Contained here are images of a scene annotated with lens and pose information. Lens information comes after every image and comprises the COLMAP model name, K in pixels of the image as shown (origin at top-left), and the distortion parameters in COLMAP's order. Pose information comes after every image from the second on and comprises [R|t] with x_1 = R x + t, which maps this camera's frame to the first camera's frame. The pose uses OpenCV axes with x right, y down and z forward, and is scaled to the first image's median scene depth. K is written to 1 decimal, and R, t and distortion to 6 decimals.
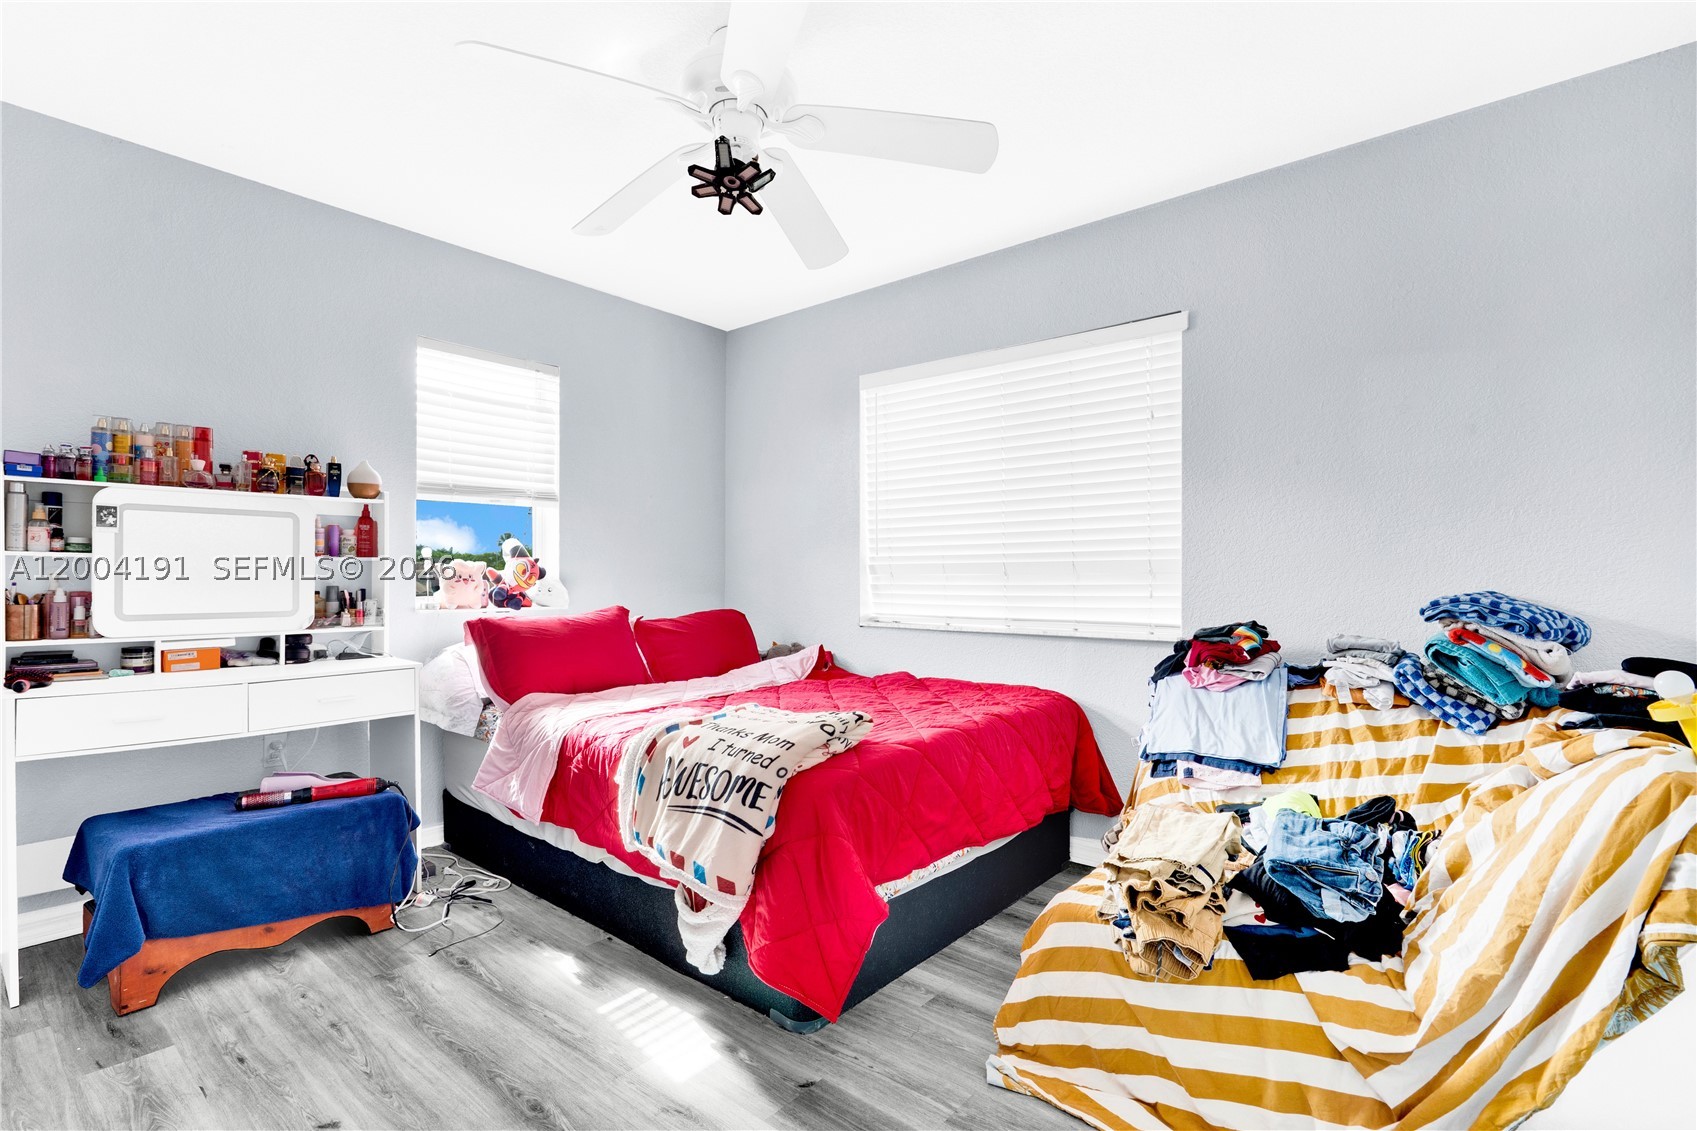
lens RADIAL K [[786.9, 0, 850.7], [0, 786.9, 531.2], [0, 0, 1]] dist [0.001310, 0.000934]
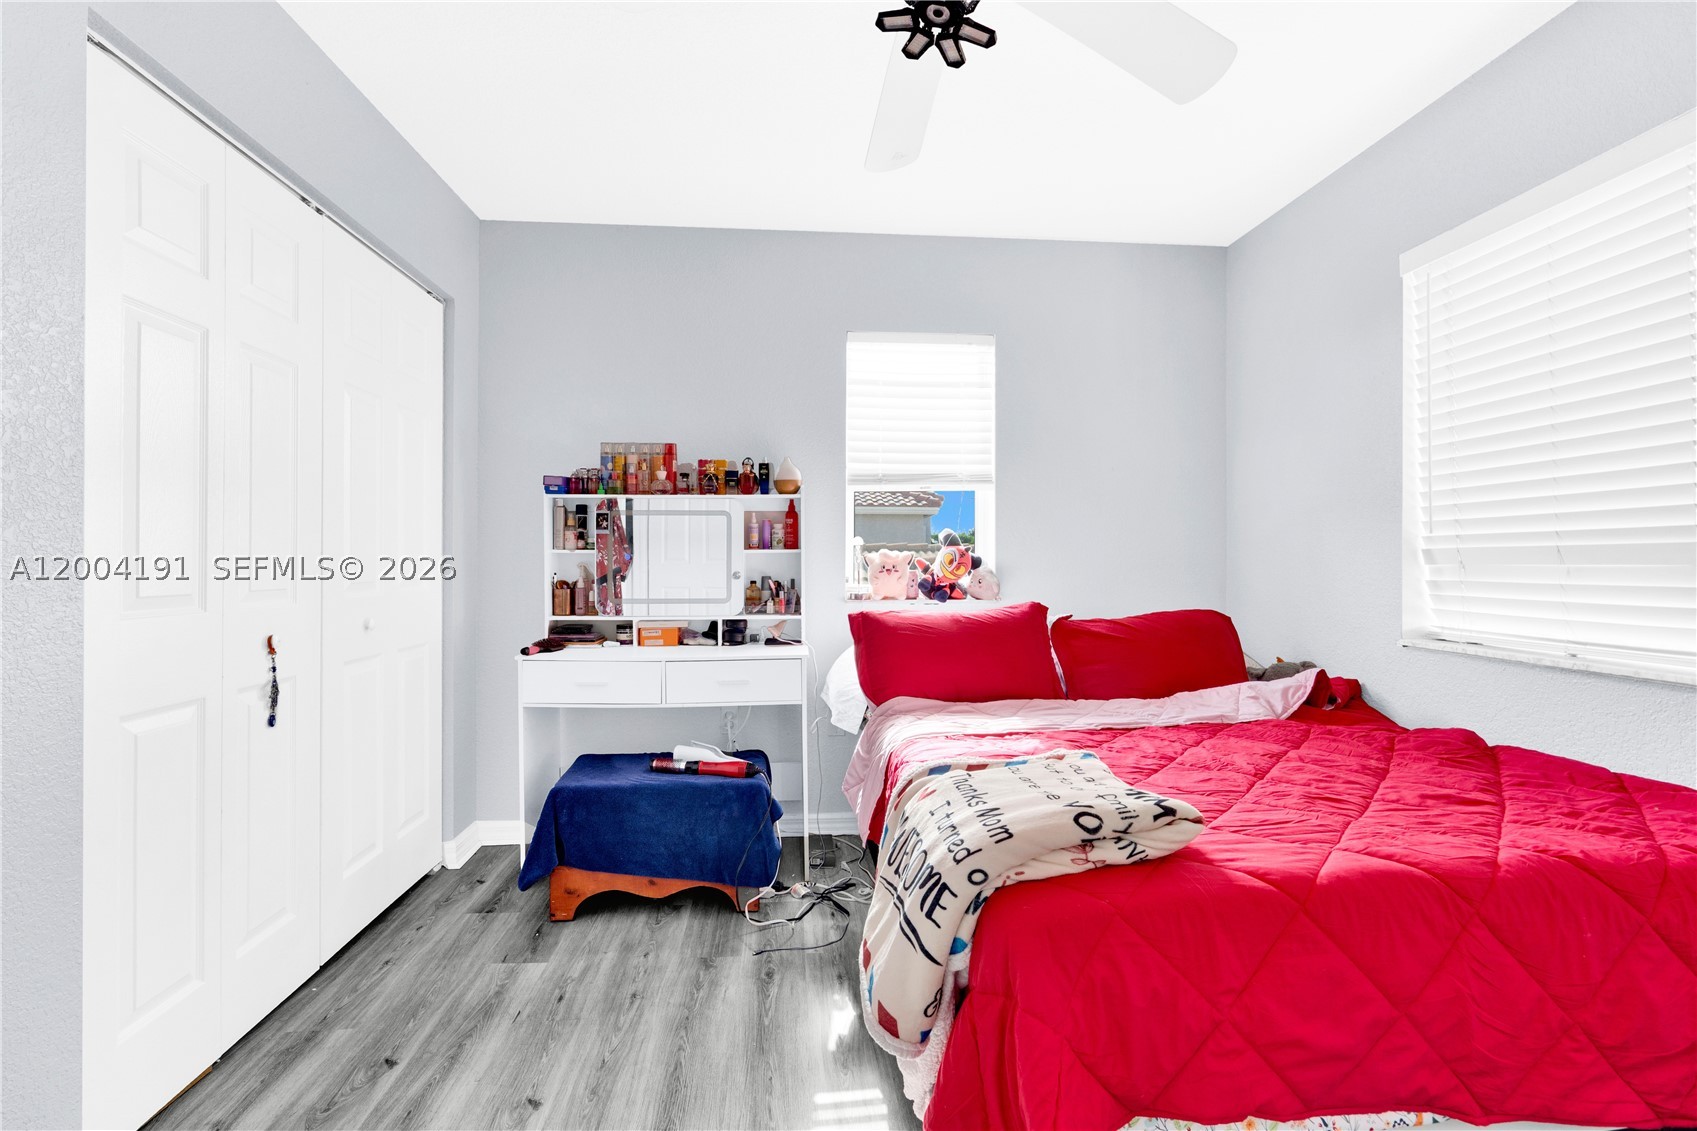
lens RADIAL K [[802.1, 0, 797.2], [0, 802.1, 534.9], [0, 0, 1]] dist [-0.001660, 0.001091]
pose [[0.700272, -0.026566, -0.713381, 0.186975], [0.043855, 0.999021, 0.005846, 0.008656], [0.712527, -0.035380, 0.700752, 0.283698]]
